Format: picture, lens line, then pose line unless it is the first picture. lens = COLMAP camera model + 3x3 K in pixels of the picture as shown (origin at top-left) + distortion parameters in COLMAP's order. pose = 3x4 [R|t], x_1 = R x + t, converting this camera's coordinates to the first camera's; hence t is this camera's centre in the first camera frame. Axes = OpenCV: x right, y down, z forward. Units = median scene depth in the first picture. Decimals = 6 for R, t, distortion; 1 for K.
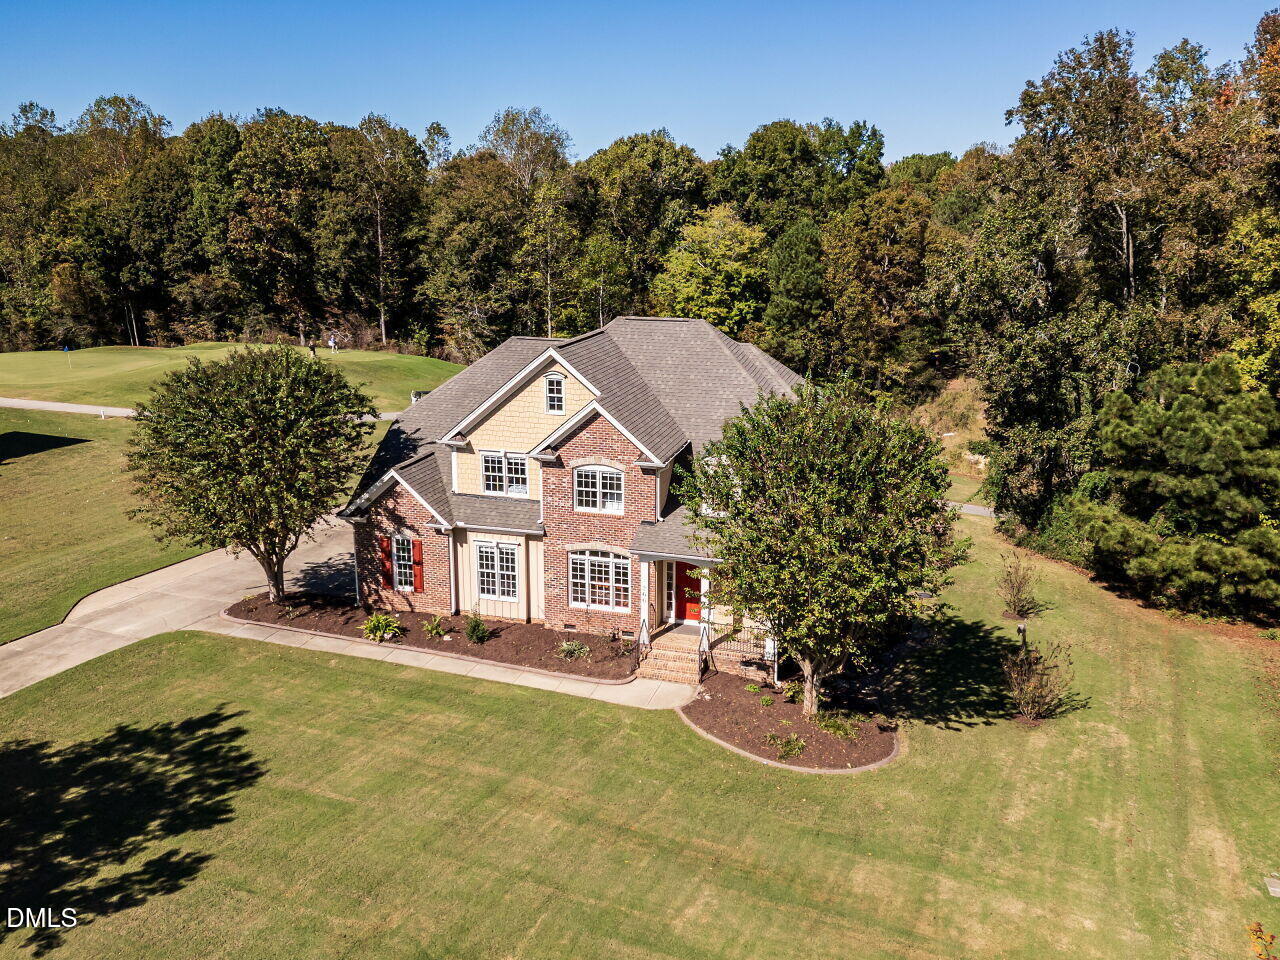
lens RADIAL K [[995.7, 0, 631.0], [0, 995.7, 470.1], [0, 0, 1]] dist [0.072622, -0.066095]
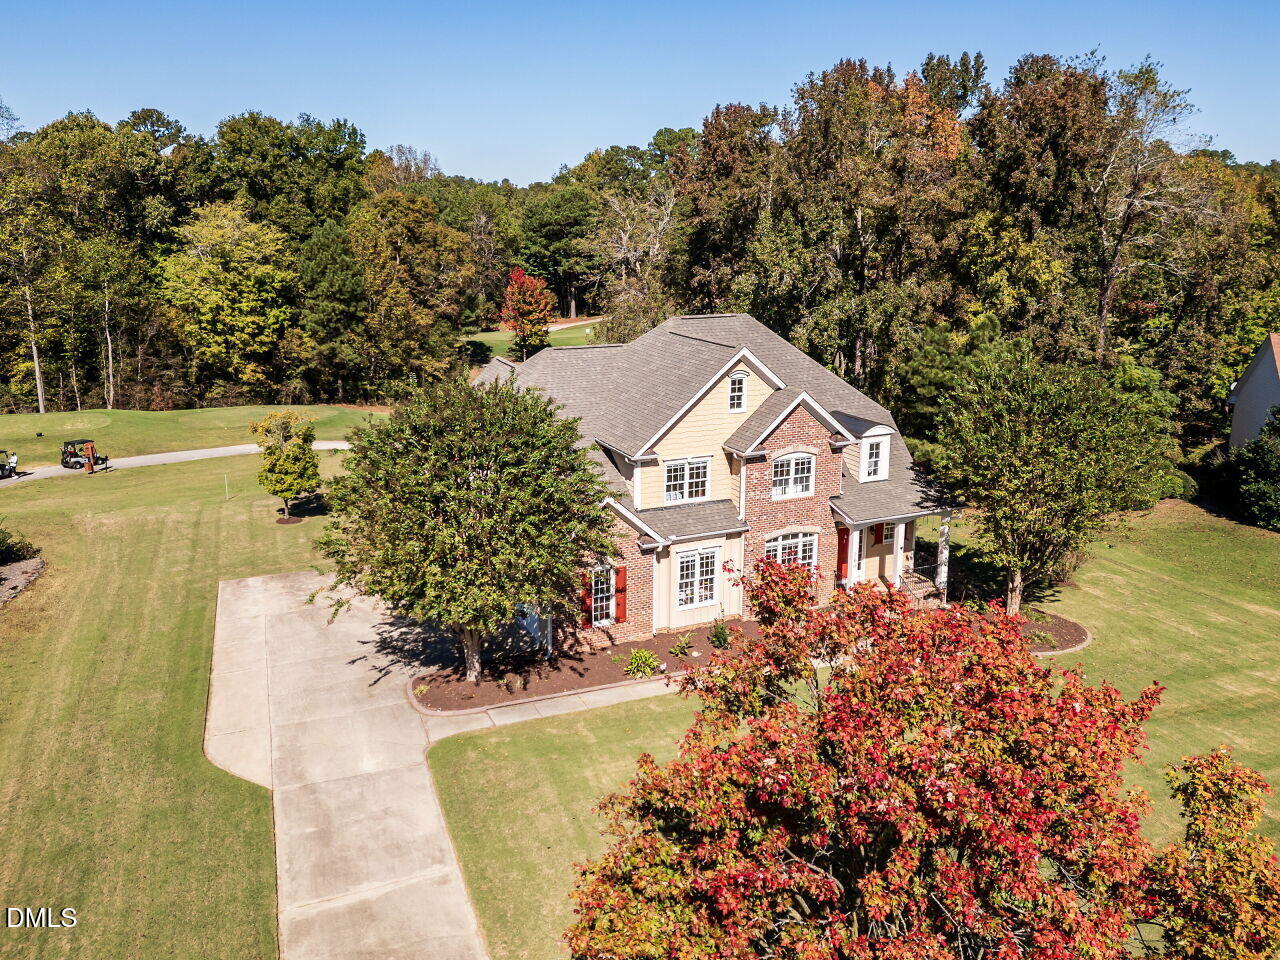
lens RADIAL K [[995.7, 0, 643.2], [0, 995.7, 469.7], [0, 0, 1]] dist [0.072622, -0.066095]
pose [[0.758093, -0.166634, 0.630498, -0.775362], [0.166053, 0.984261, 0.060473, -0.073216], [-0.630652, 0.058852, 0.773831, 0.258855]]
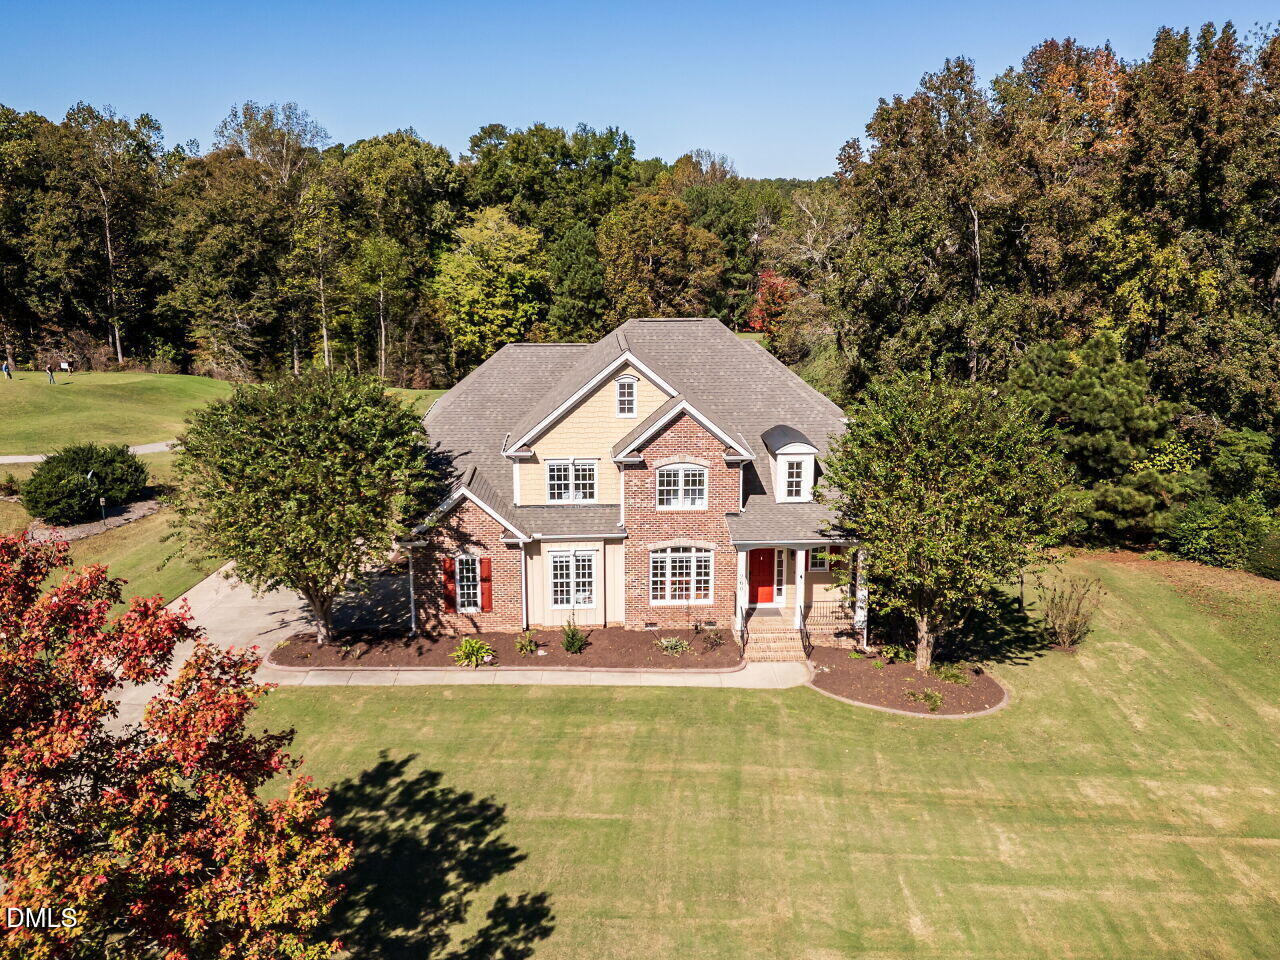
lens RADIAL K [[995.7, 0, 637.9], [0, 995.7, 469.7], [0, 0, 1]] dist [0.072622, -0.066095]
pose [[0.944664, -0.086639, 0.316391, -0.373699], [0.087123, 0.996117, 0.012647, -0.014162], [-0.316258, 0.015618, 0.948545, 0.039187]]
